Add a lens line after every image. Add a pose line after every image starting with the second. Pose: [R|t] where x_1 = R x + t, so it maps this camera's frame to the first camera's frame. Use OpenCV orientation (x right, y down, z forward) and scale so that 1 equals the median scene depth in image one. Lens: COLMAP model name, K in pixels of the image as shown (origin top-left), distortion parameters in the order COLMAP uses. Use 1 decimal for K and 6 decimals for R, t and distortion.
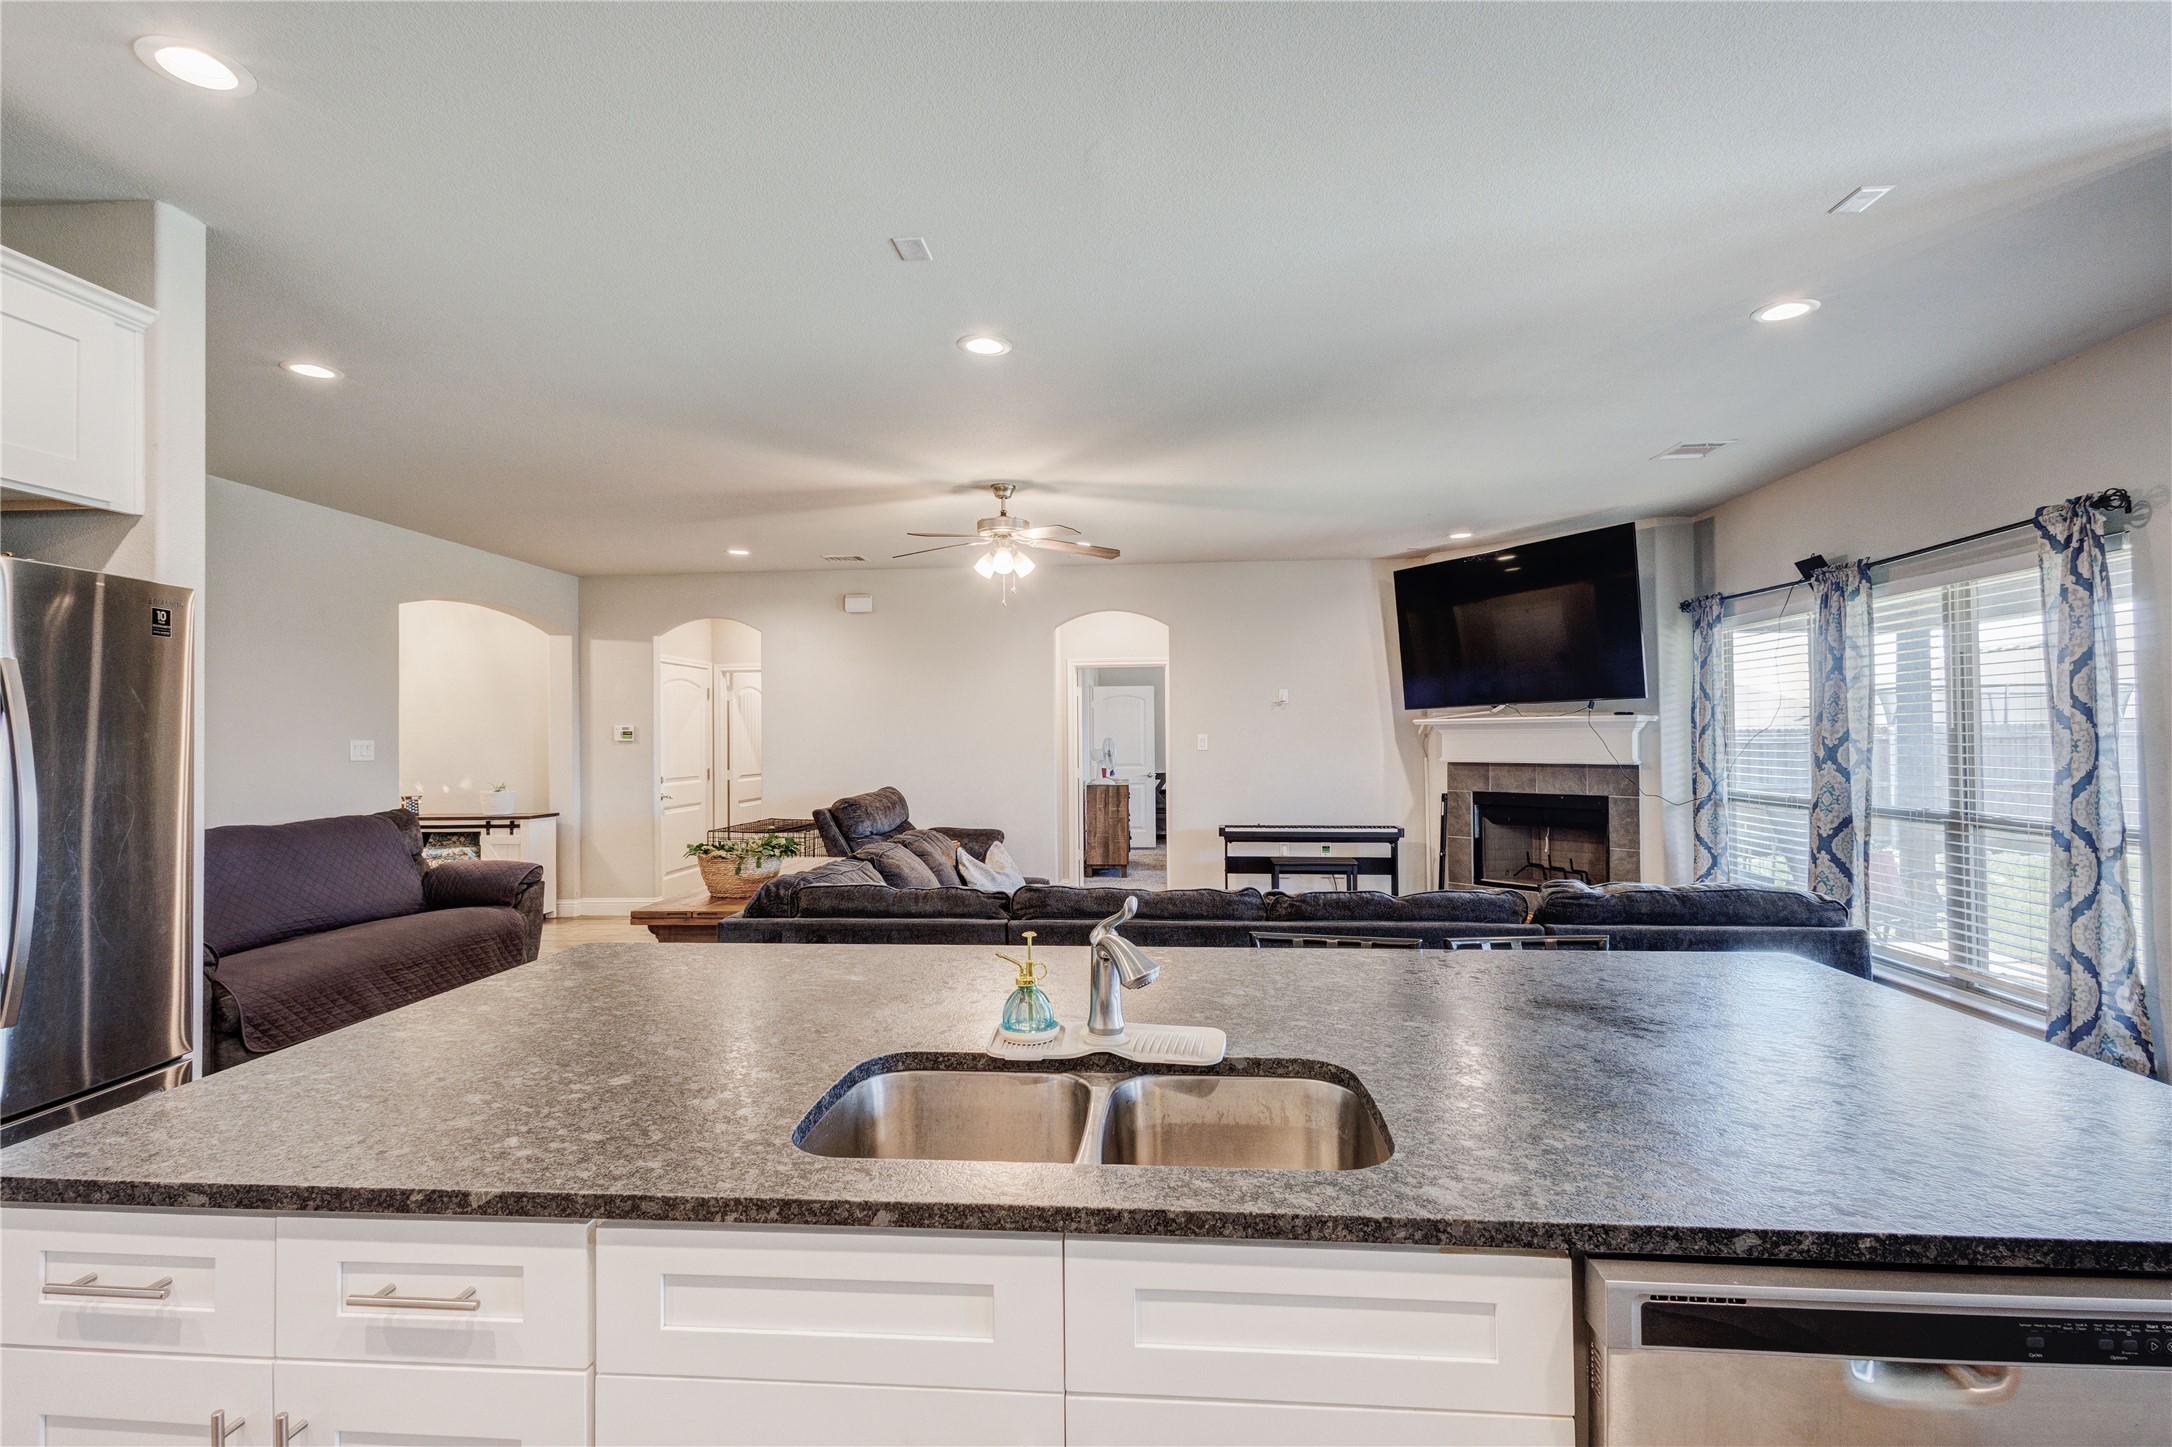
lens RADIAL K [[999.0, 0, 1090.2], [0, 999.0, 719.6], [0, 0, 1]] dist [0.004378, -0.000141]
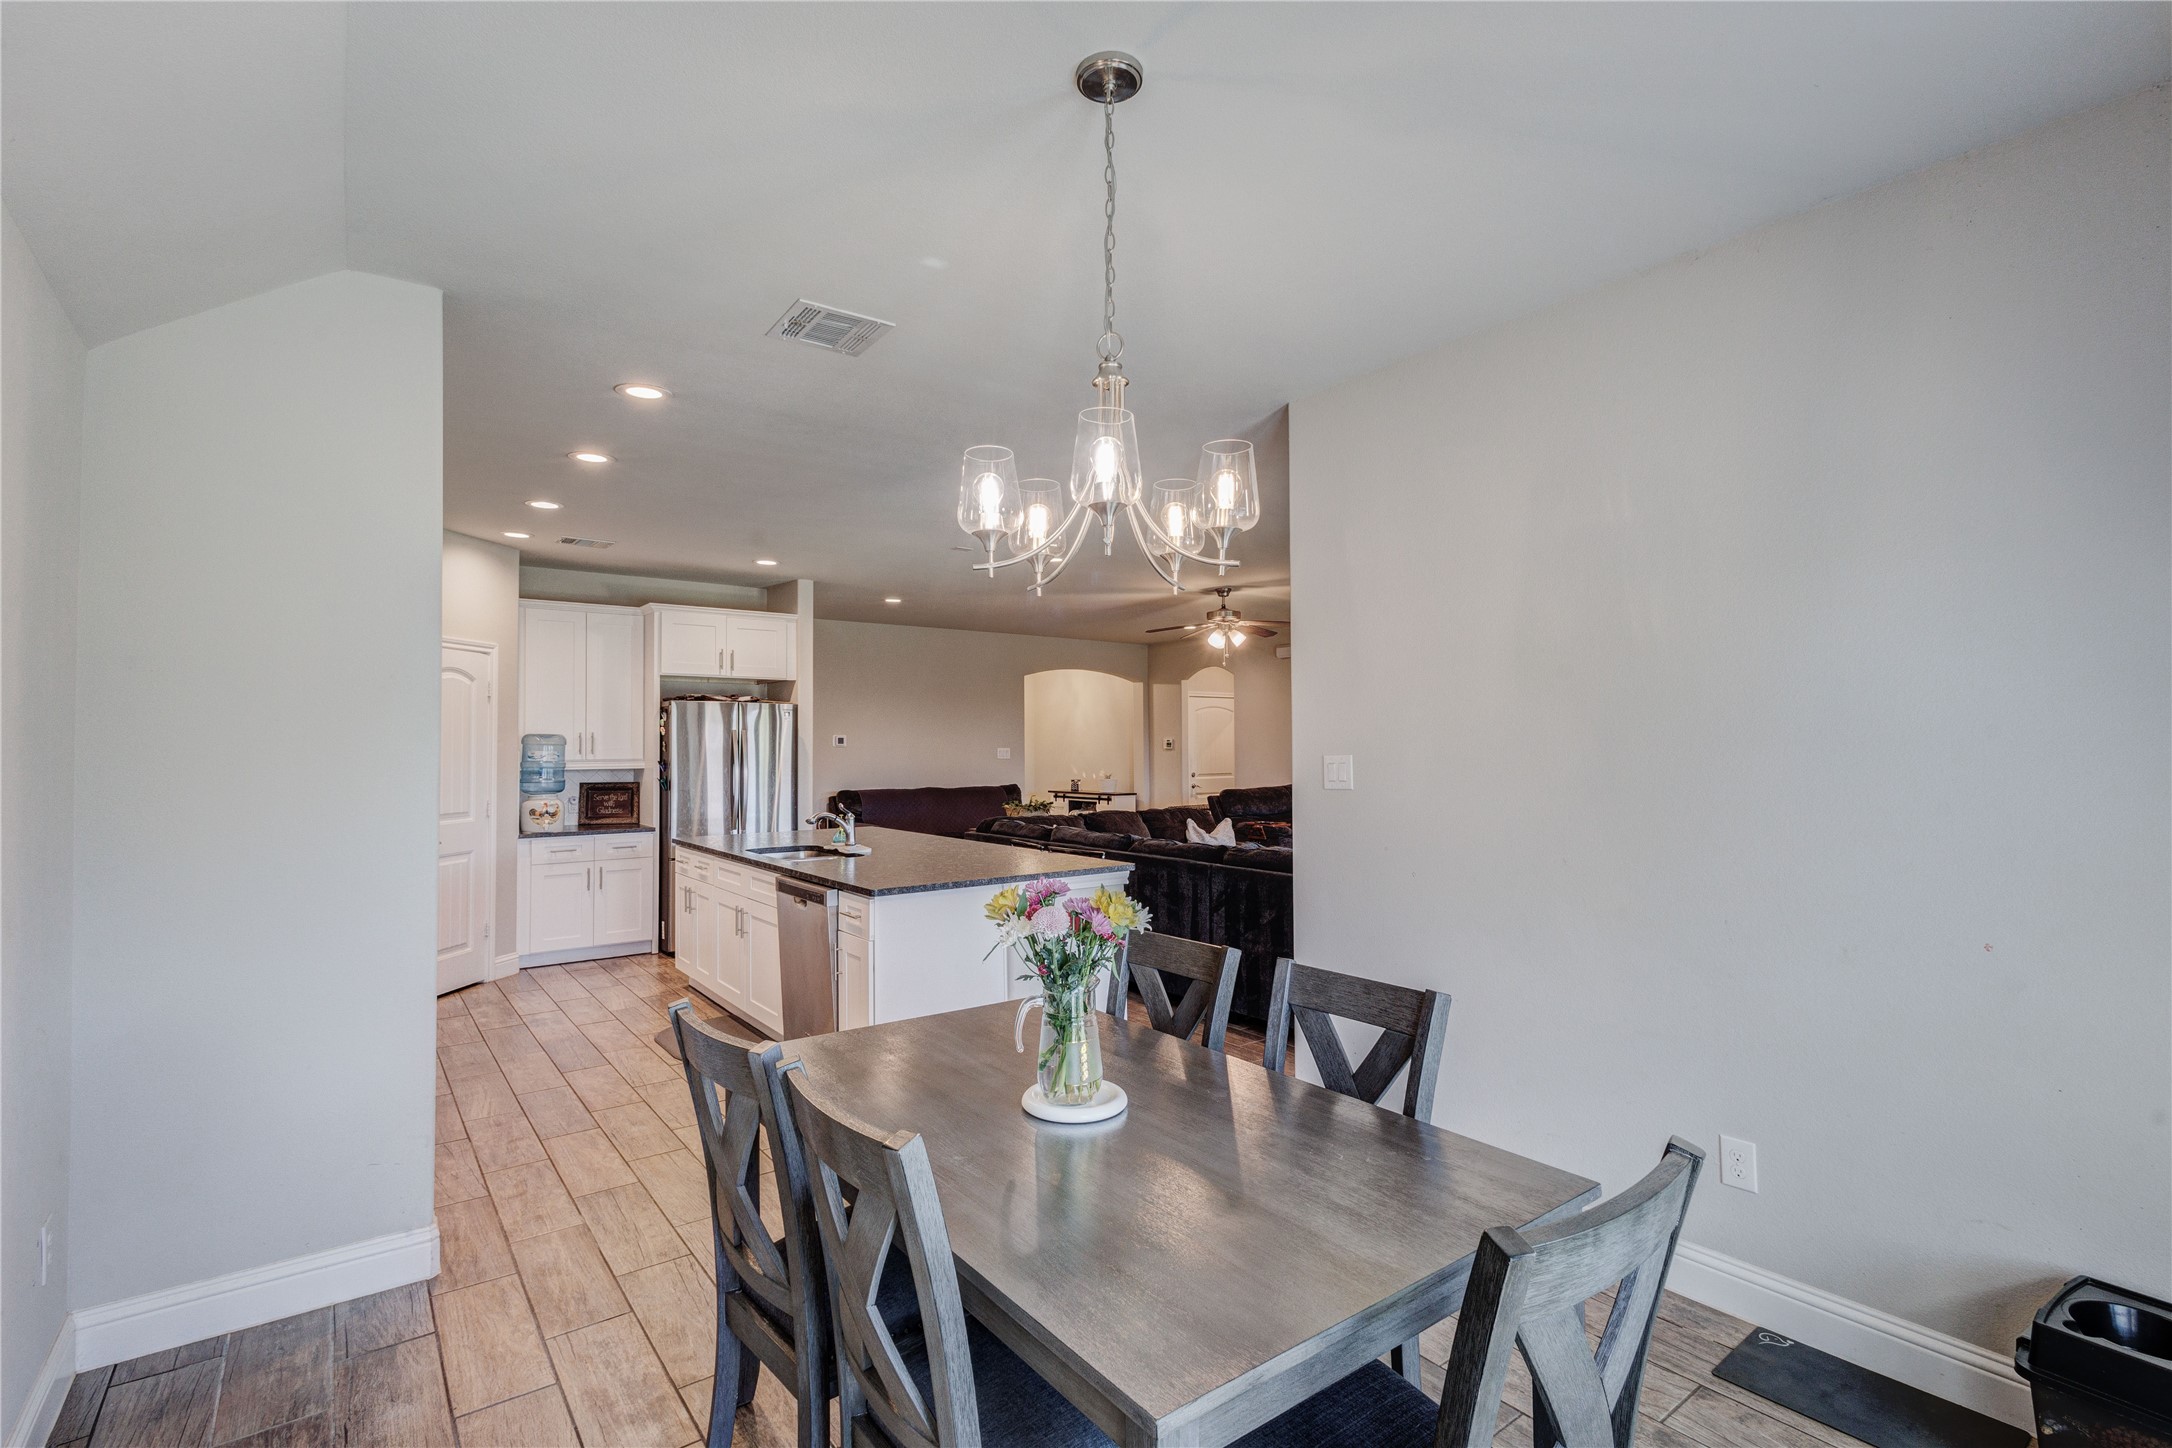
lens RADIAL K [[999.0, 0, 1081.9], [0, 999.0, 731.3], [0, 0, 1]] dist [0.004378, -0.000141]
pose [[0.664520, -0.002540, -0.747266, 0.704455], [0.010273, 0.999931, 0.005736, -0.018206], [0.747200, -0.011488, 0.664500, -0.149810]]
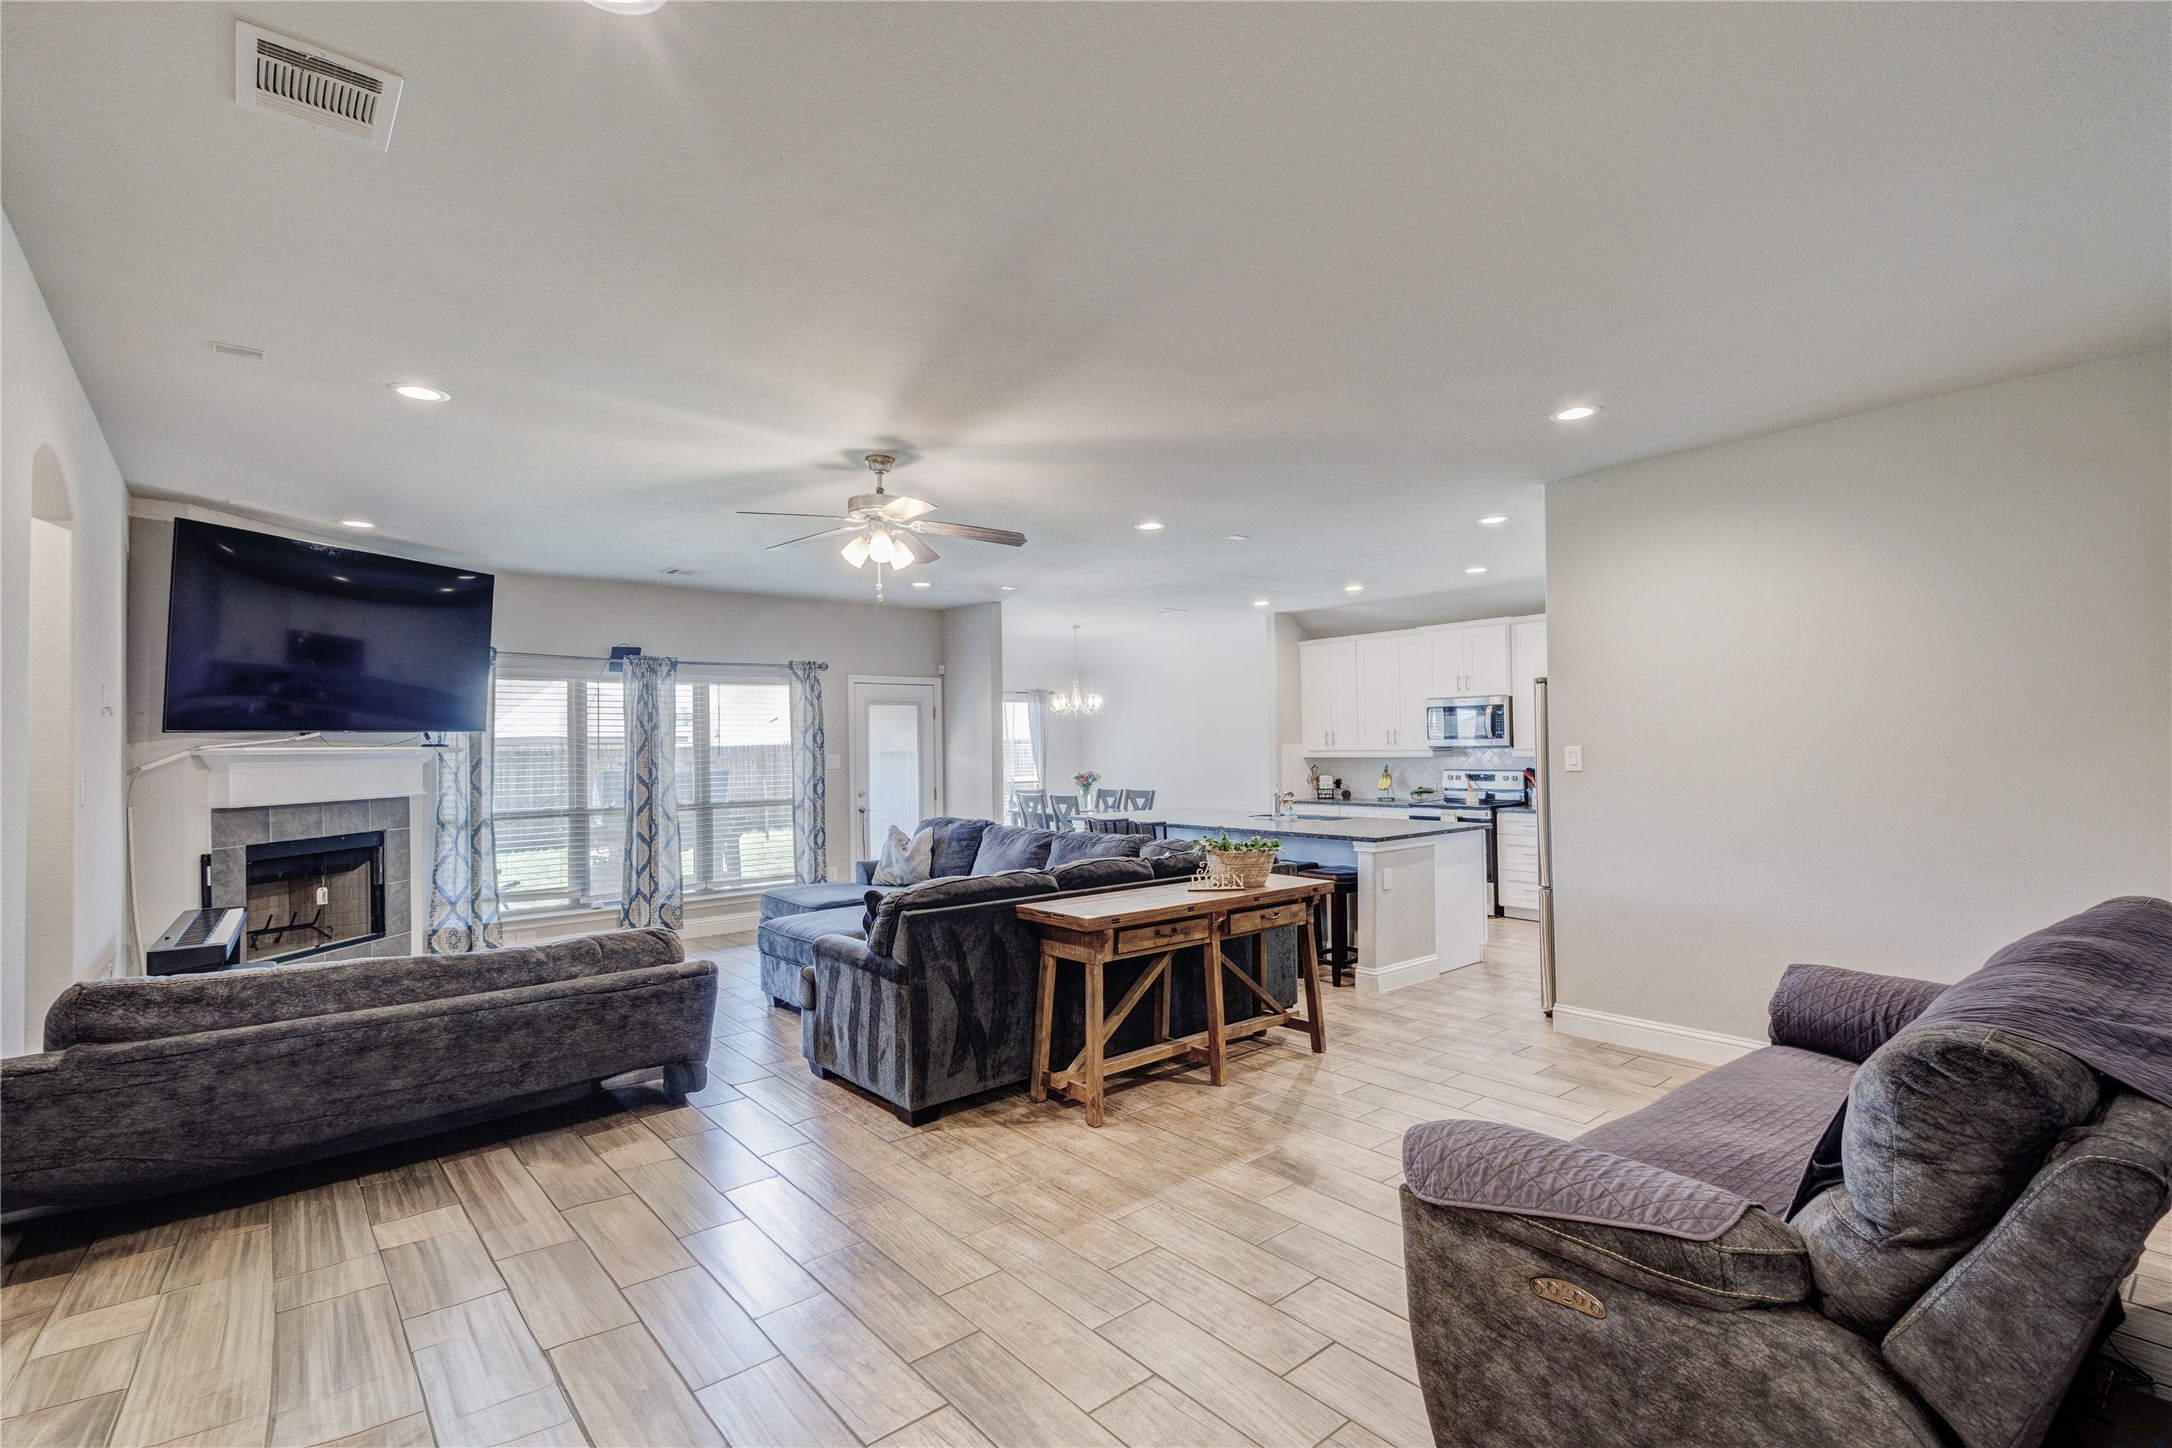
lens RADIAL K [[999.0, 0, 1090.9], [0, 999.0, 724.8], [0, 0, 1]] dist [0.004378, -0.000141]
pose [[-0.700105, 0.035731, 0.713146, -0.609870], [0.008981, 0.999109, -0.041241, 0.019039], [-0.713984, -0.022468, -0.699802, 1.106458]]
